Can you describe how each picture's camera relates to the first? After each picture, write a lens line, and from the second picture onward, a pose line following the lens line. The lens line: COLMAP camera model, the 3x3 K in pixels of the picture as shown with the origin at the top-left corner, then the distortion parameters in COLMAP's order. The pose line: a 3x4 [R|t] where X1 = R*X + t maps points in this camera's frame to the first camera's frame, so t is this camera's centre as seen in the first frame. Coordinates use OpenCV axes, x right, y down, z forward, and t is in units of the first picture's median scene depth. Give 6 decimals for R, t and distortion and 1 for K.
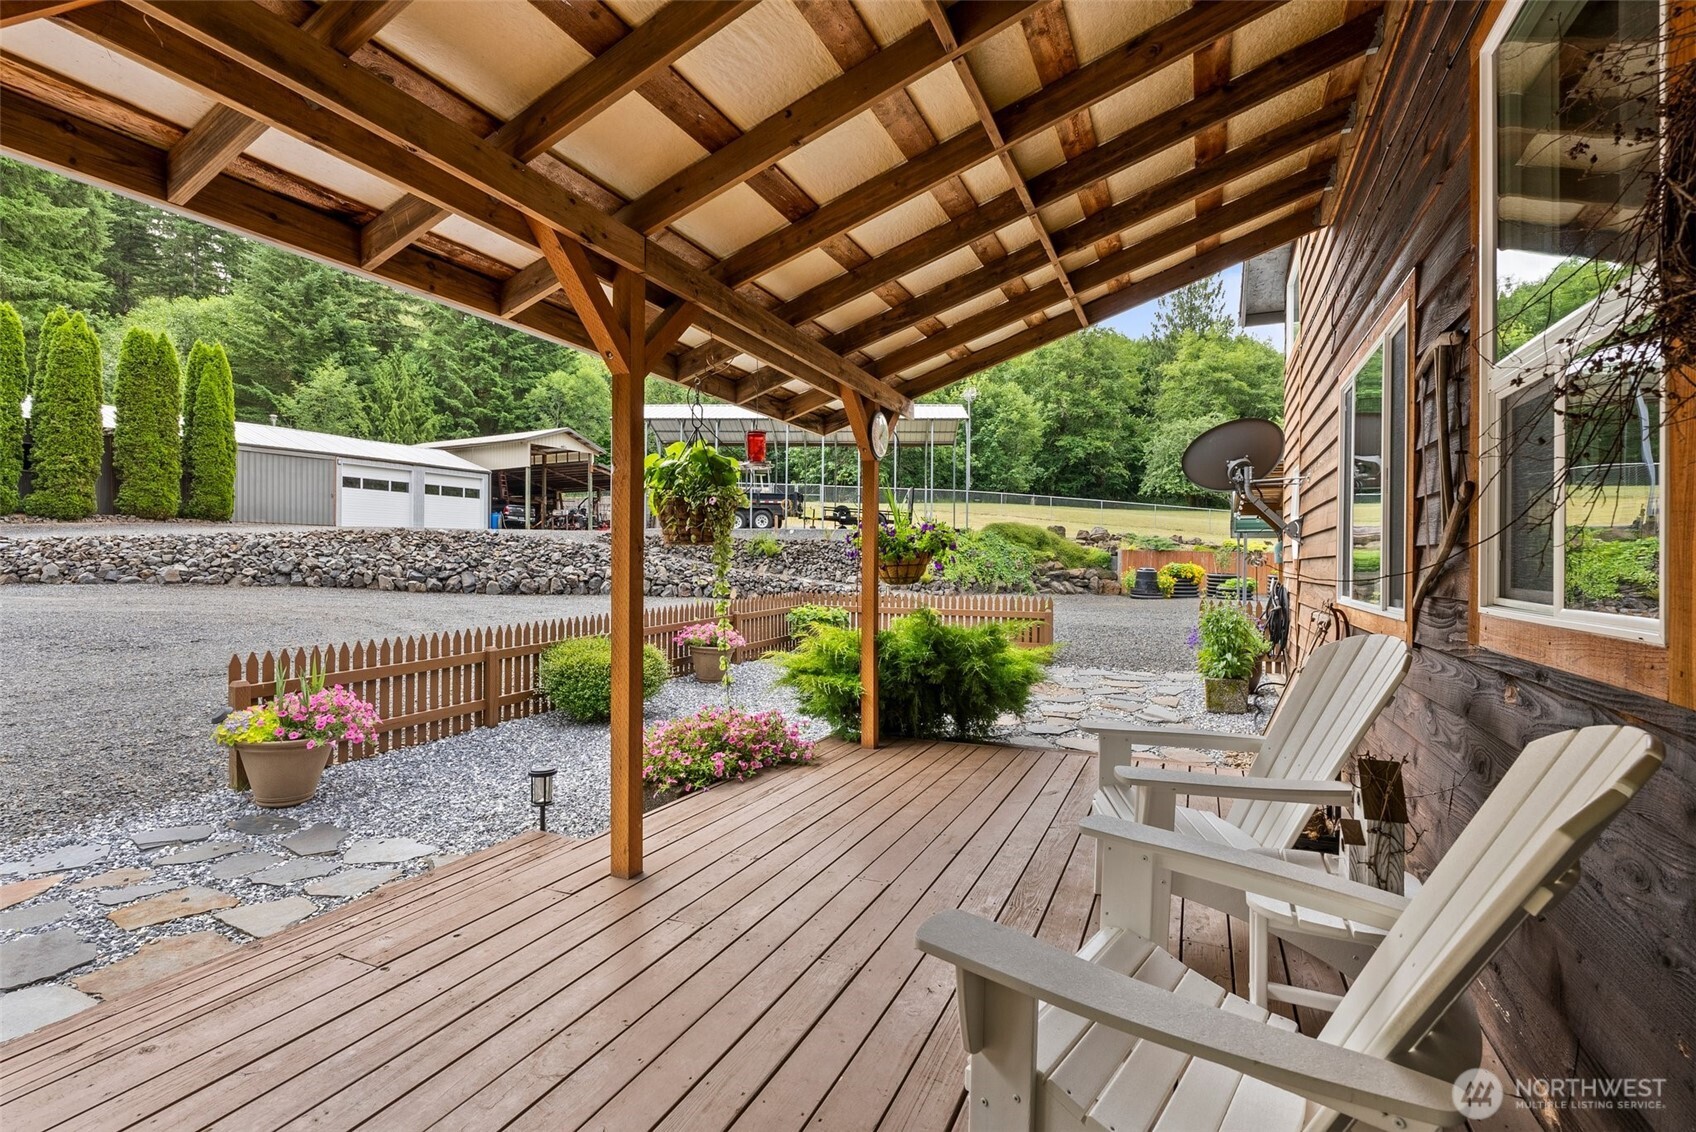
lens RADIAL K [[776.6, 0, 857.6], [0, 776.6, 558.7], [0, 0, 1]] dist [-0.007820, 0.002059]
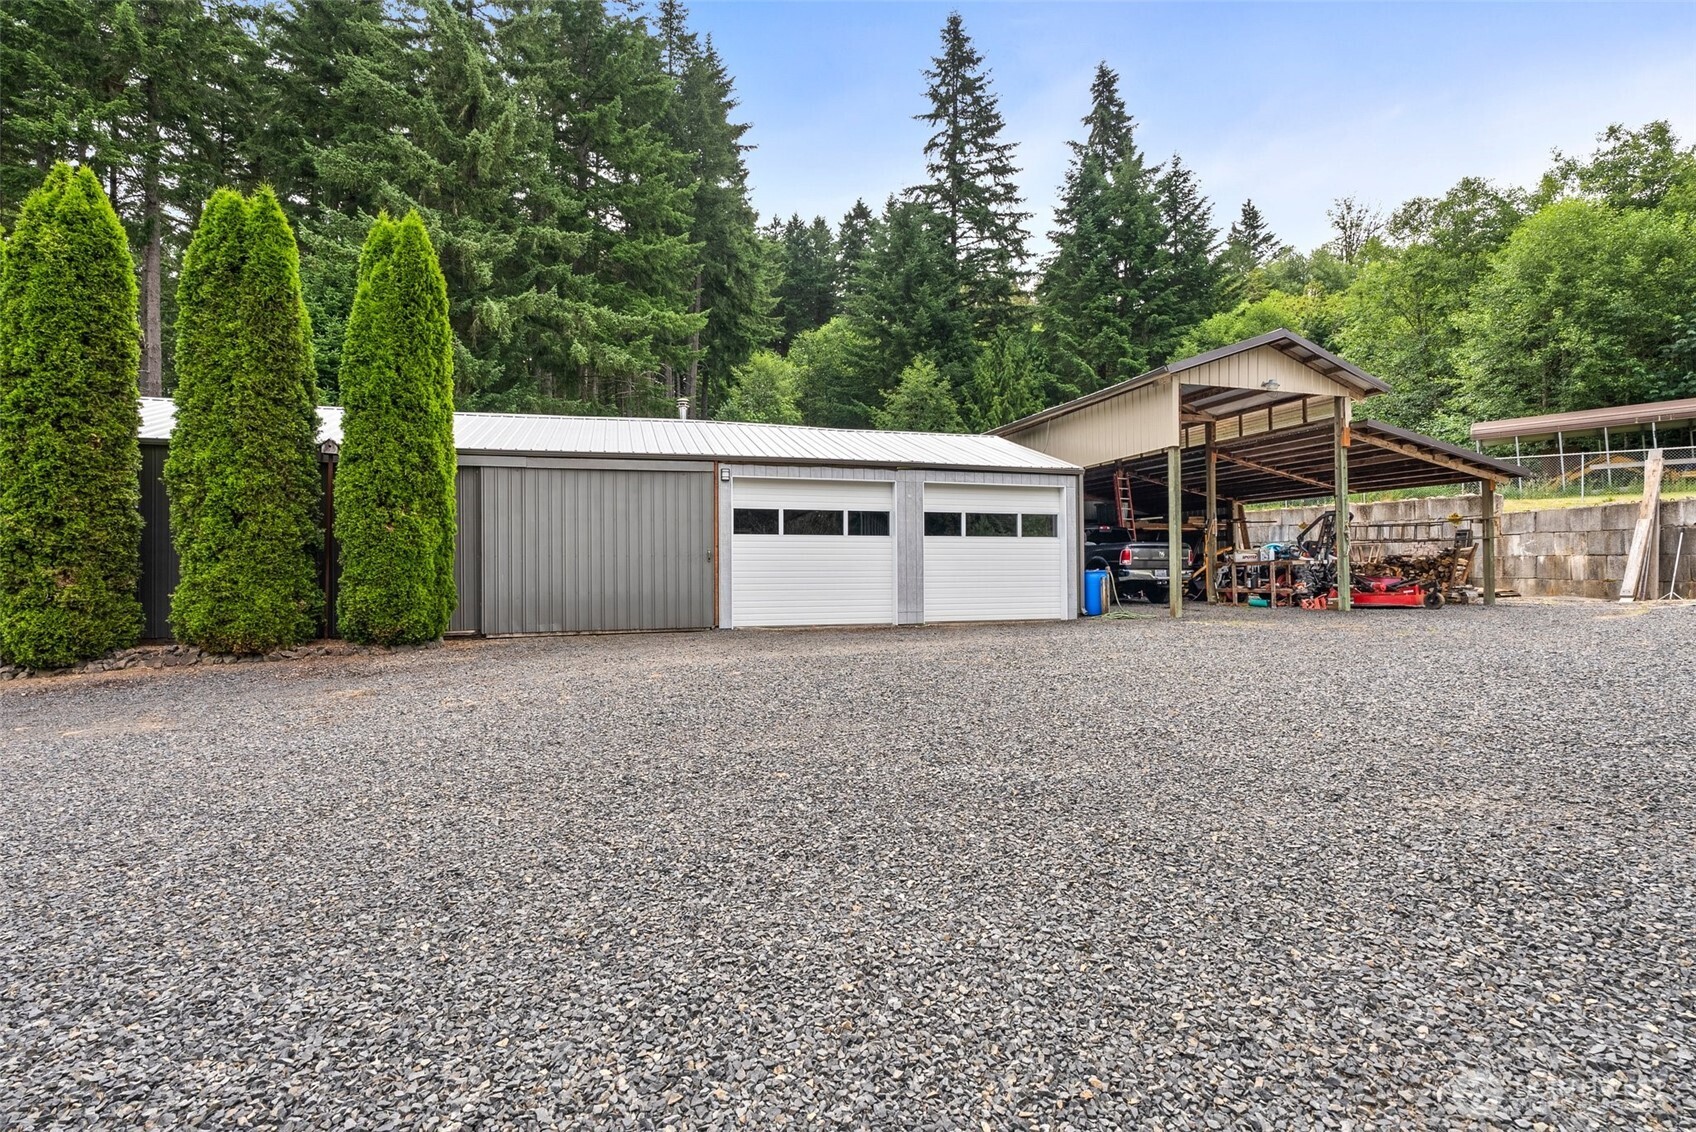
lens RADIAL K [[776.6, 0, 846.2], [0, 776.6, 559.5], [0, 0, 1]] dist [-0.007820, 0.002059]
pose [[0.695312, -0.018969, -0.718458, -0.264935], [0.012568, 0.999820, -0.014234, -0.059661], [0.718598, 0.000868, 0.695425, 0.620575]]
